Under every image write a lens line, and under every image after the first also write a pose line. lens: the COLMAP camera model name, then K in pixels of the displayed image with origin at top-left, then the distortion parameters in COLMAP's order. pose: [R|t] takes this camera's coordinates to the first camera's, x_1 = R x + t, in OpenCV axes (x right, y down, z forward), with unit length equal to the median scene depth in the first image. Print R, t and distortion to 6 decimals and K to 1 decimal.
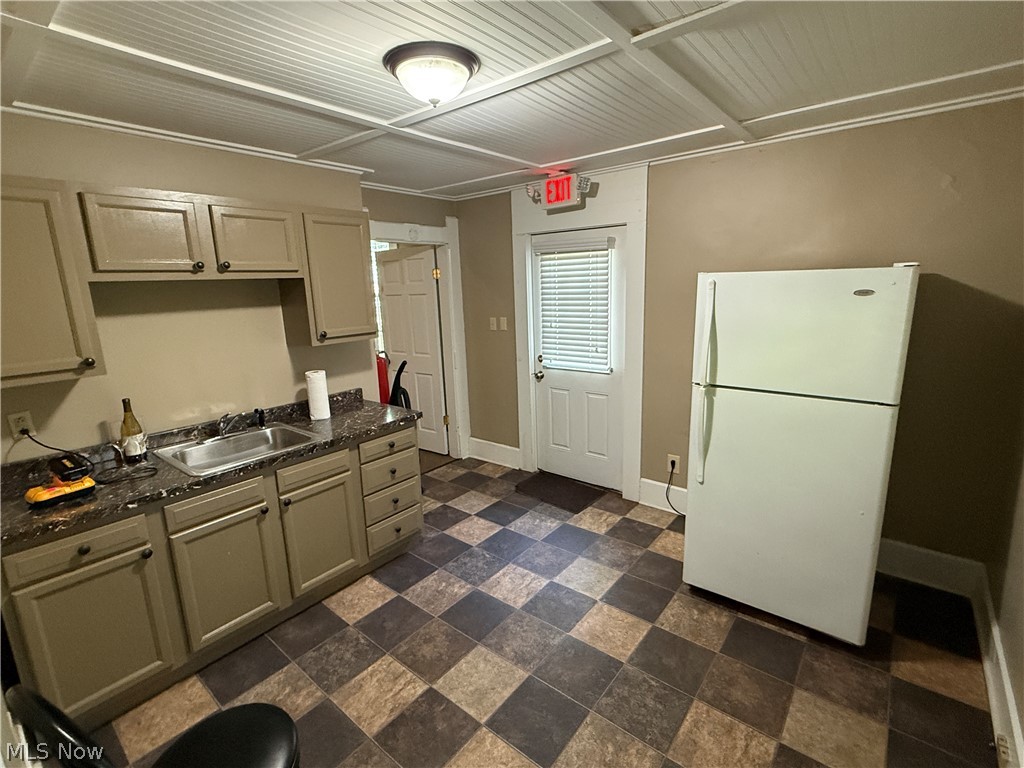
lens RADIAL K [[475.2, 0, 512.2], [0, 475.2, 380.4], [0, 0, 1]] dist [0.031410, 0.000872]
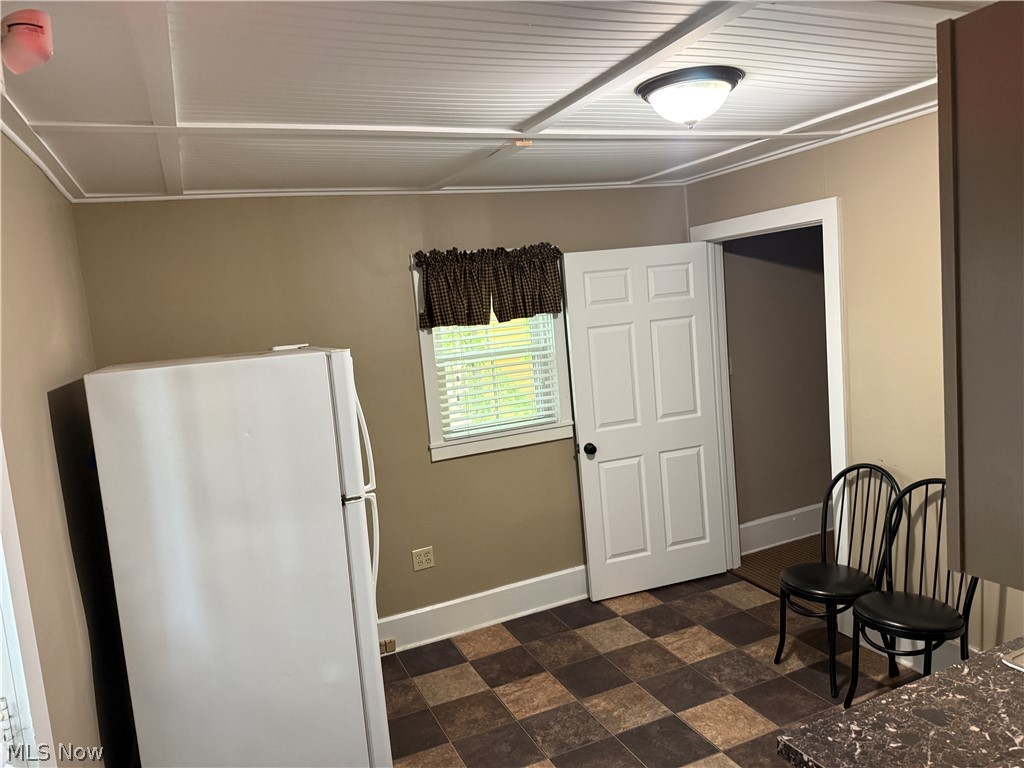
lens RADIAL K [[730.0, 0, 512.3], [0, 730.0, 384.5], [0, 0, 1]] dist [0.070501, -0.083891]
pose [[-0.880913, 0.056417, 0.469903, -1.001166], [0.207632, 0.938290, 0.276589, -0.447641], [-0.425301, 0.341218, -0.838266, 2.074813]]
